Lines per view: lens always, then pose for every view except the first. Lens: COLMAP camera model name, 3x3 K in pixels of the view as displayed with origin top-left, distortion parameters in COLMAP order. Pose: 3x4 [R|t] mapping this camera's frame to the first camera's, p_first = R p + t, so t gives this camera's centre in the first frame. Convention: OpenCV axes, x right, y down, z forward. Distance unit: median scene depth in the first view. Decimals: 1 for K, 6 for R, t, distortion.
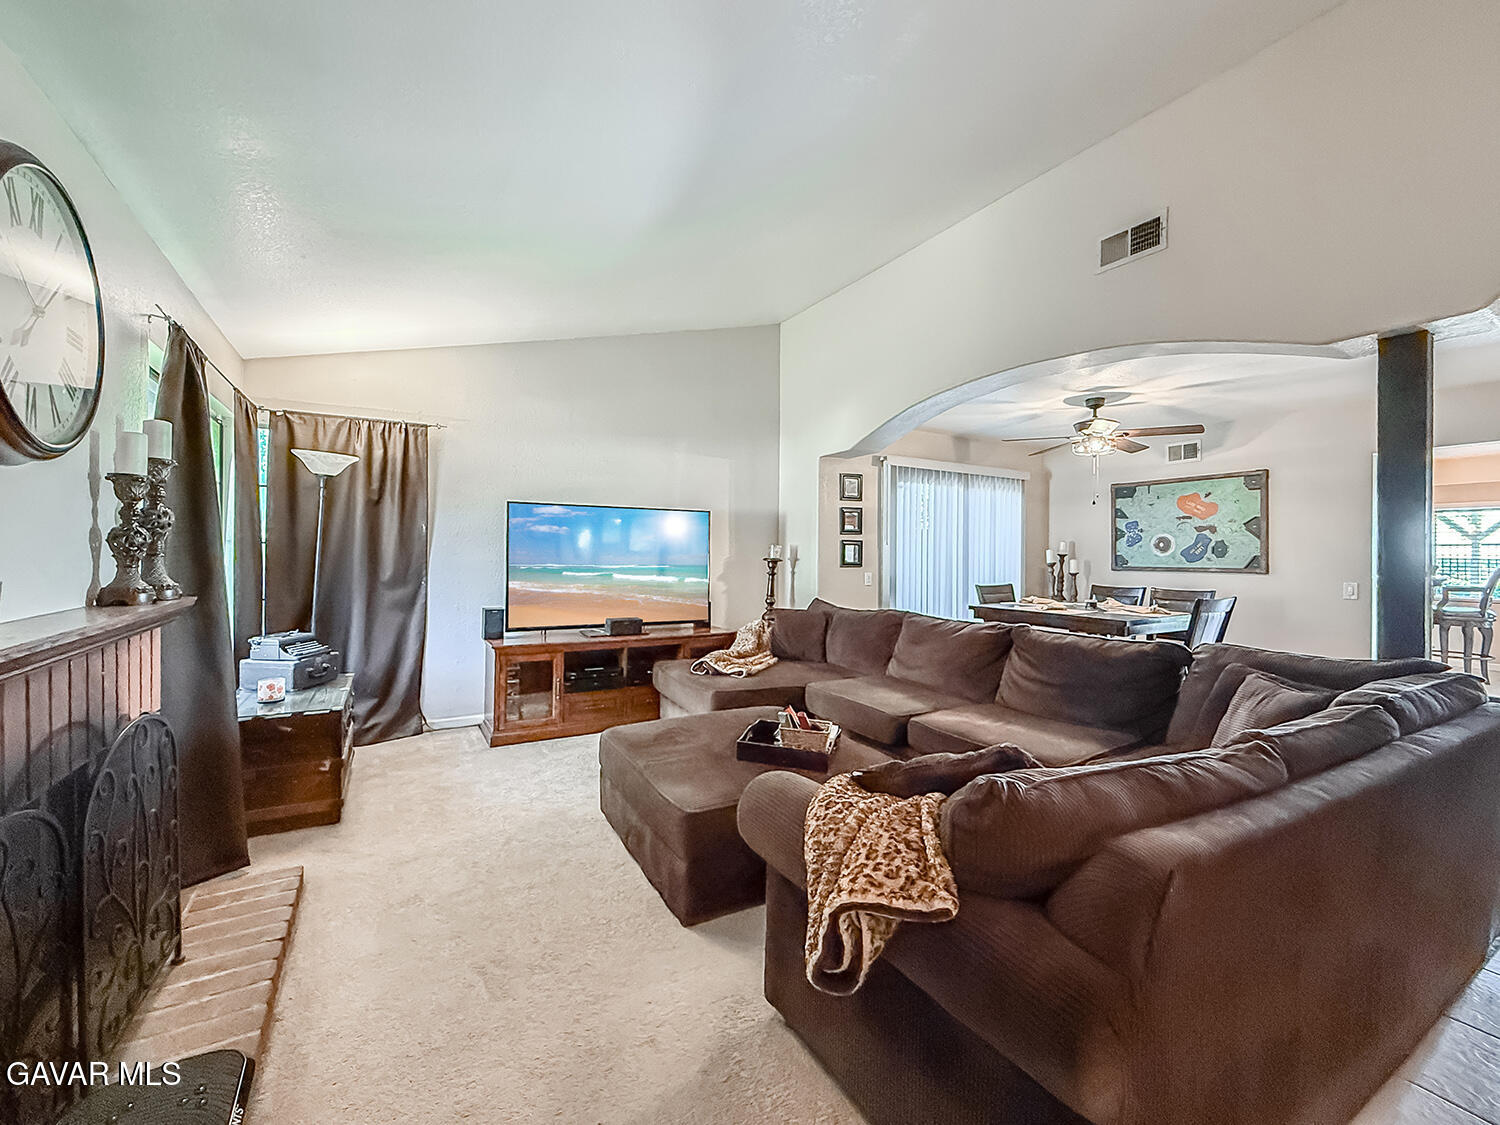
lens RADIAL K [[609.1, 0, 756.6], [0, 609.1, 559.3], [0, 0, 1]] dist [0.000976, -0.000045]
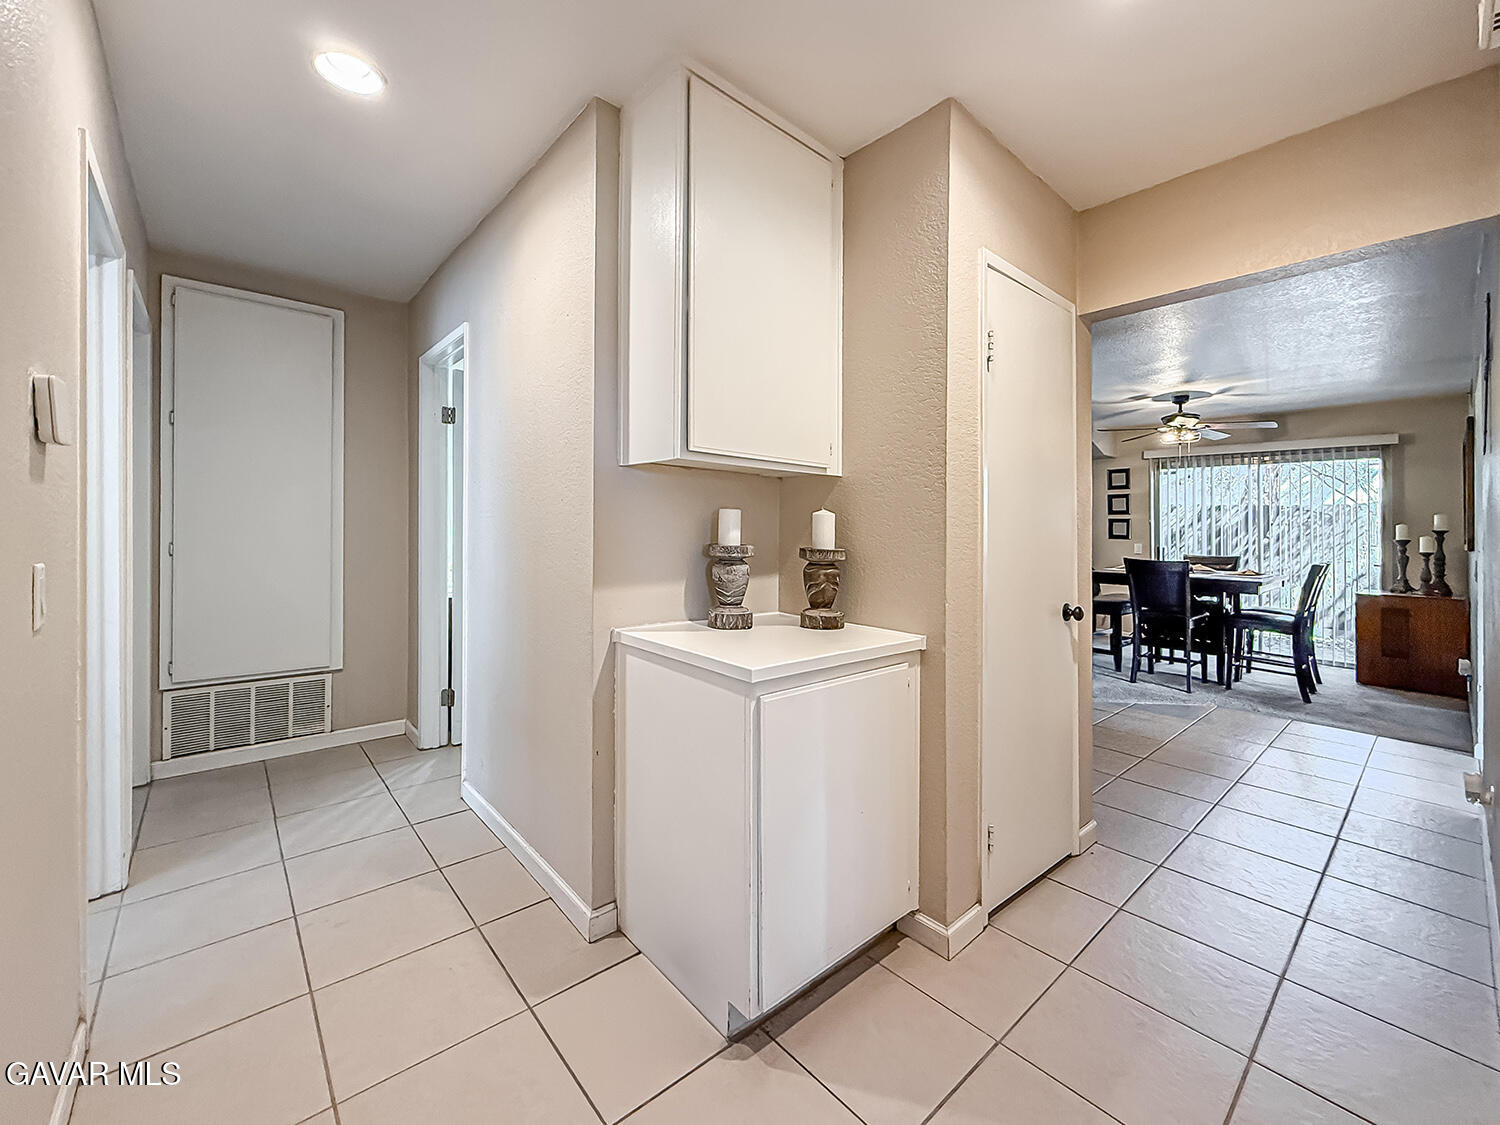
lens RADIAL K [[609.1, 0, 756.6], [0, 609.1, 559.3], [0, 0, 1]] dist [0.000976, -0.000045]
pose [[0.196344, 0.041094, -0.979674, 1.671562], [-0.023132, 0.999037, 0.037270, 0.033669], [0.980262, 0.015344, 0.197105, -0.060989]]
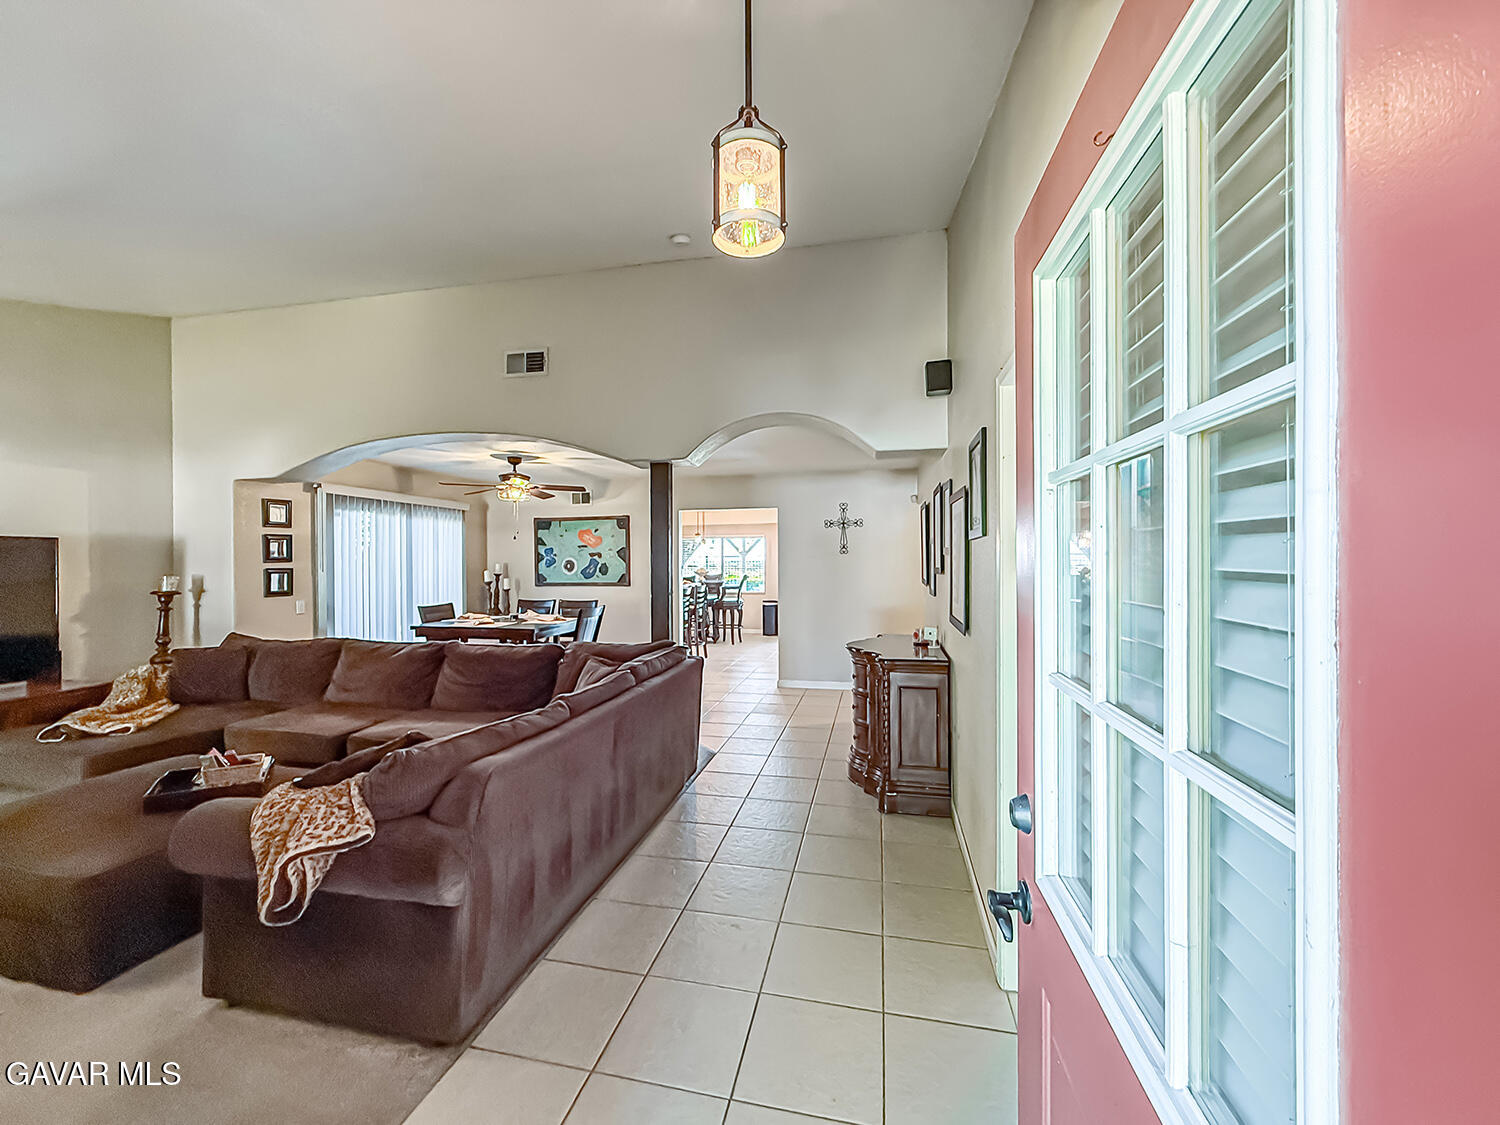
lens RADIAL K [[609.1, 0, 756.6], [0, 609.1, 559.3], [0, 0, 1]] dist [0.000976, -0.000045]
pose [[0.676566, -0.013958, 0.736250, -0.054533], [0.013392, 0.999888, 0.006650, -0.053075], [-0.736261, 0.005361, 0.676677, -0.269637]]
